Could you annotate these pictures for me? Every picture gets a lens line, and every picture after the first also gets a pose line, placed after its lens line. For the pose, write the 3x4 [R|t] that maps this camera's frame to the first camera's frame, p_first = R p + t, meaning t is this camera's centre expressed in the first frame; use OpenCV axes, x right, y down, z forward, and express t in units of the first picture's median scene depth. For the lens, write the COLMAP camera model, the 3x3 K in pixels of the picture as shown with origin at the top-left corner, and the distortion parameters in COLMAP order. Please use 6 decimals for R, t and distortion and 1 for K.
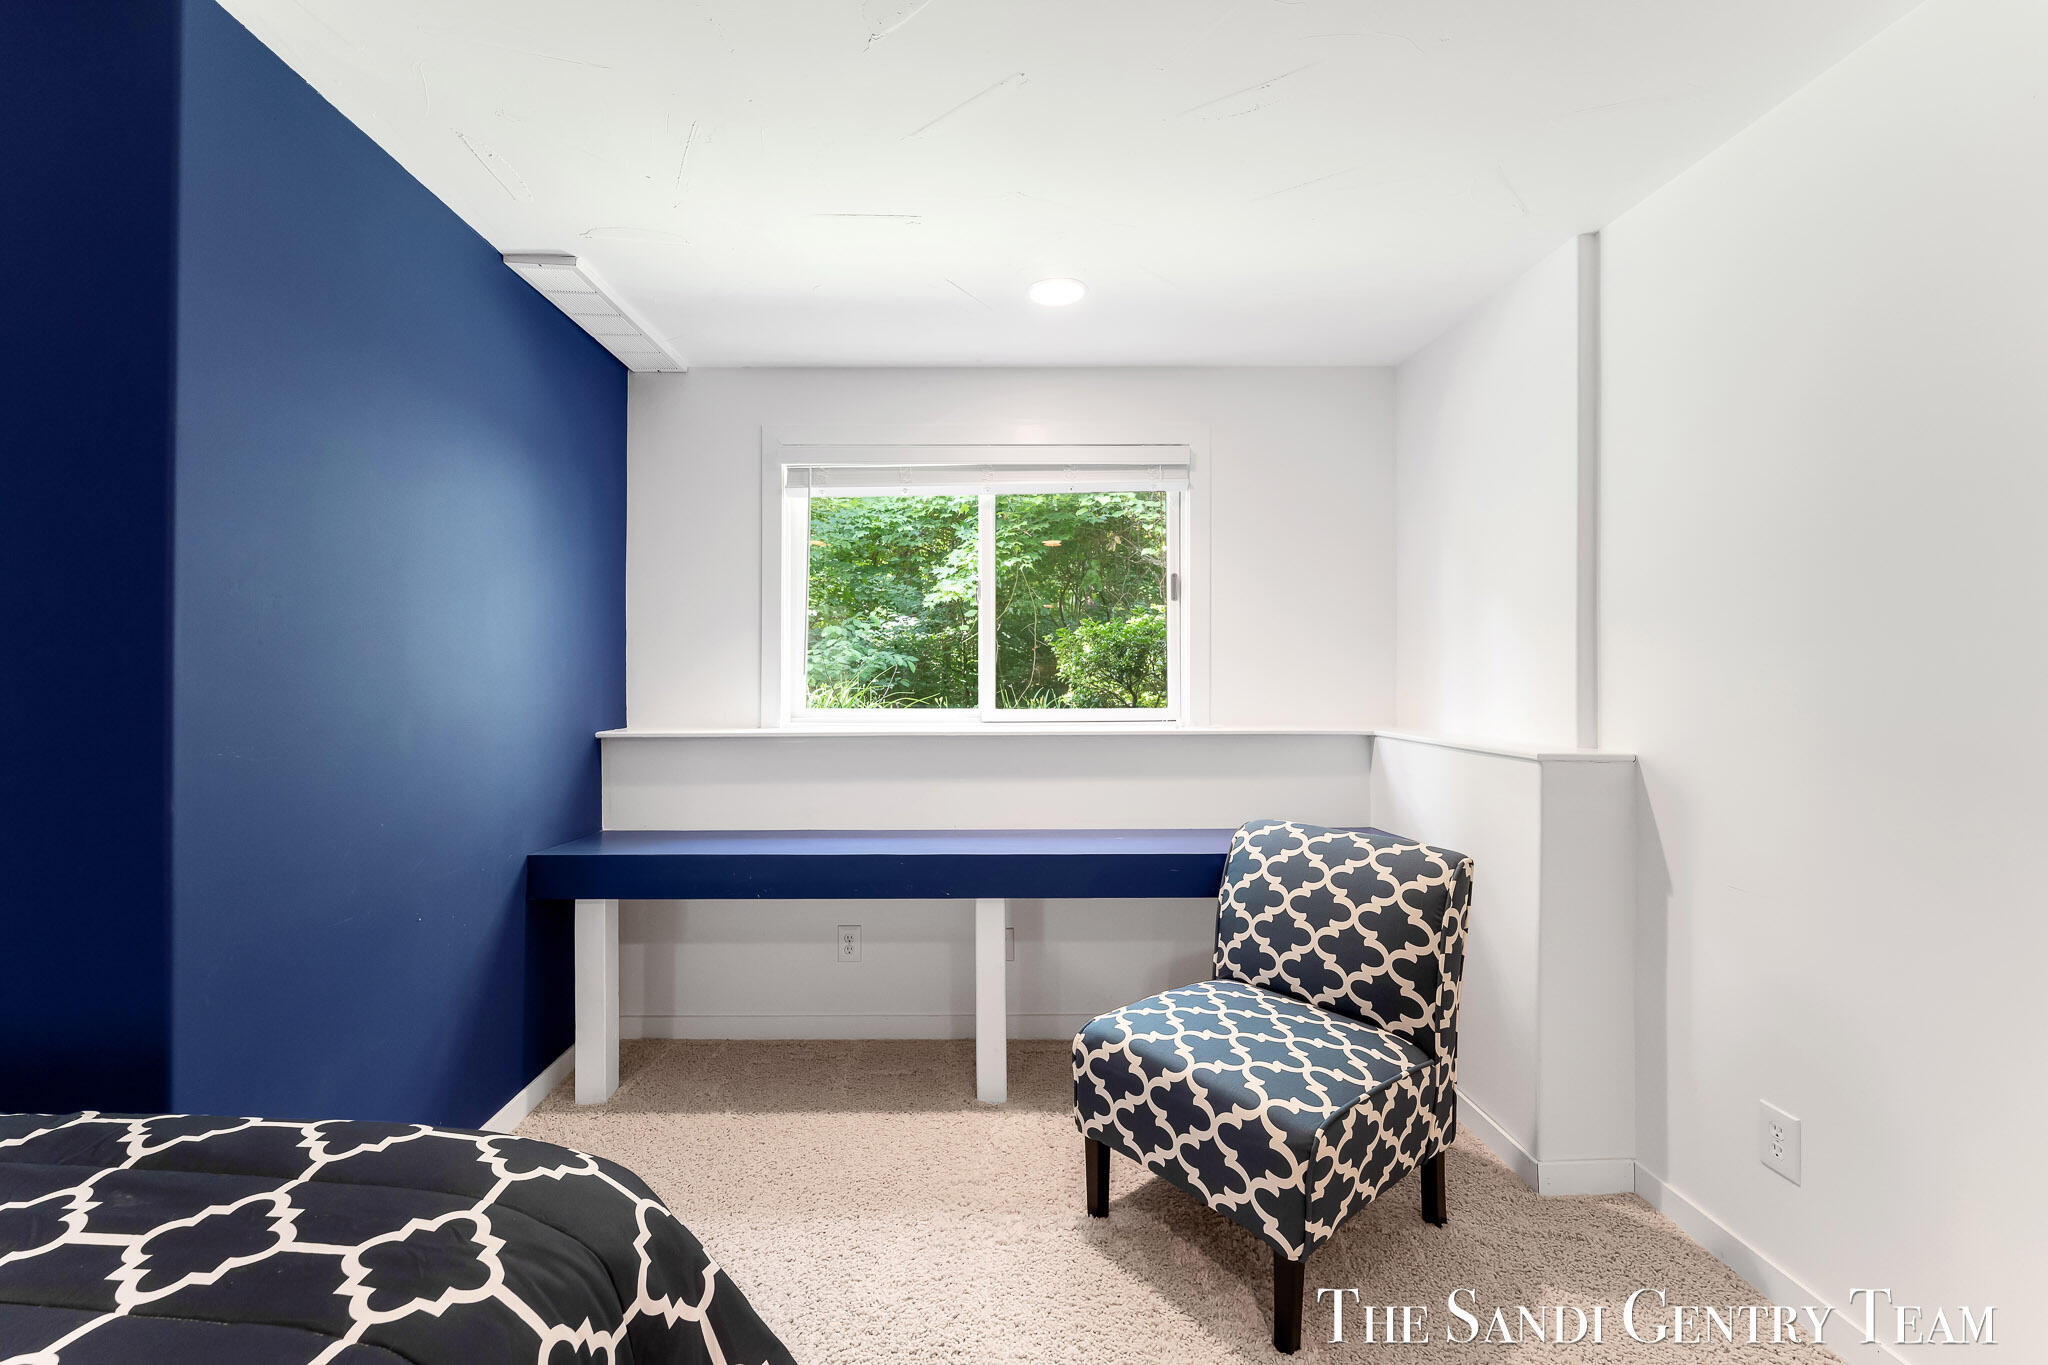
lens RADIAL K [[886.2, 0, 994.7], [0, 886.2, 676.7], [0, 0, 1]] dist [-0.001322, -0.000058]
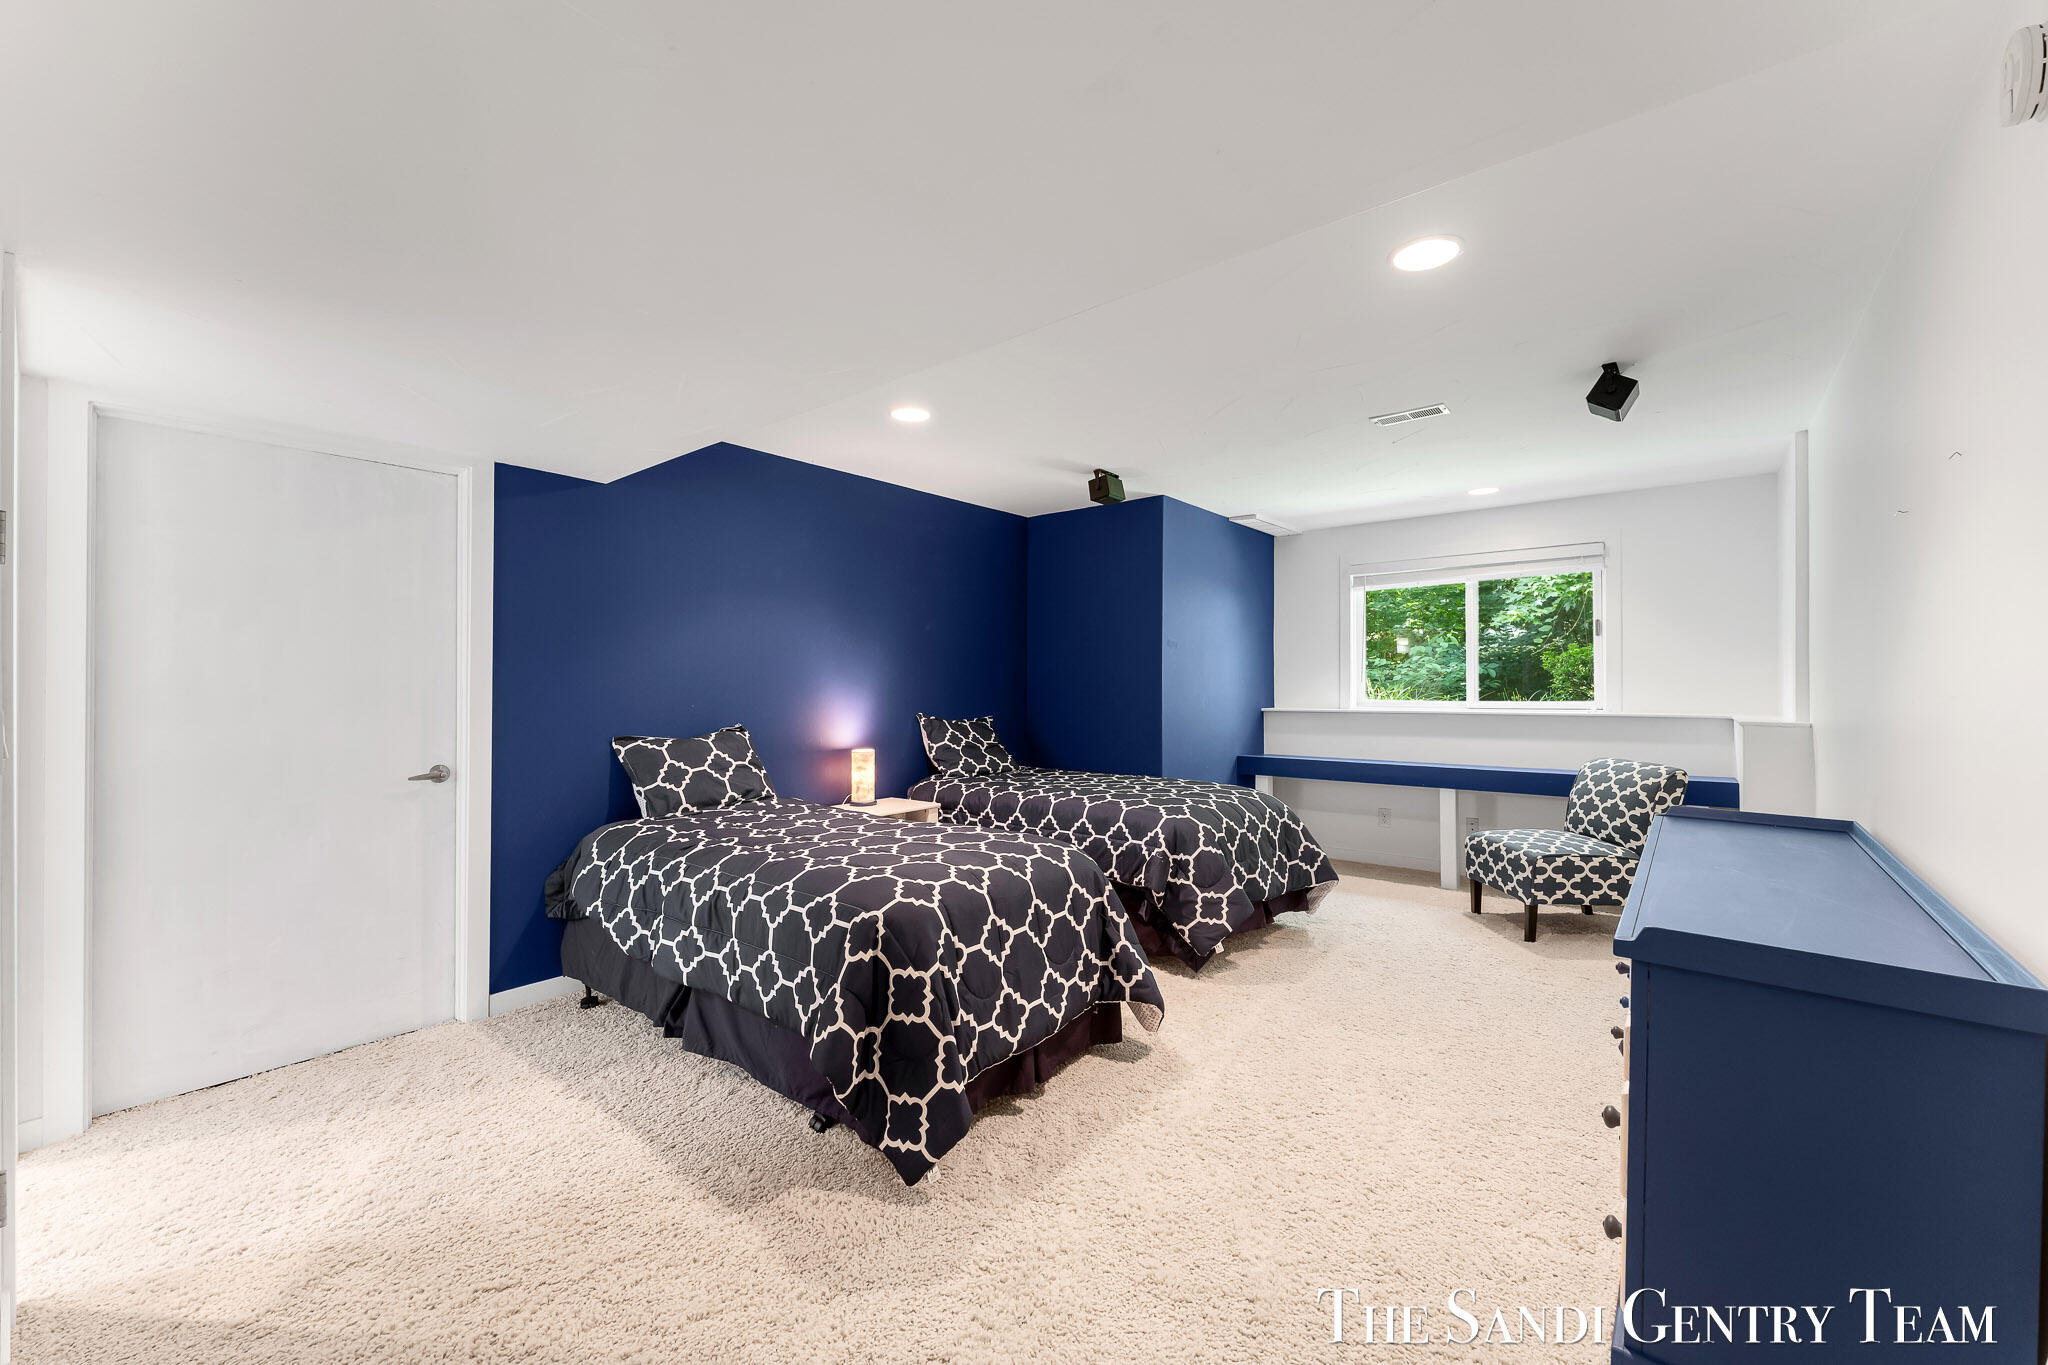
lens RADIAL K [[815.1, 0, 1024.0], [0, 815.1, 682.5], [0, 0, 1]] dist [0.000119, 0.000124]
pose [[0.779913, -0.001544, -0.625886, 0.423745], [0.001275, 0.999999, -0.000879, 0.000991], [0.625886, -0.000112, 0.779914, -1.123269]]
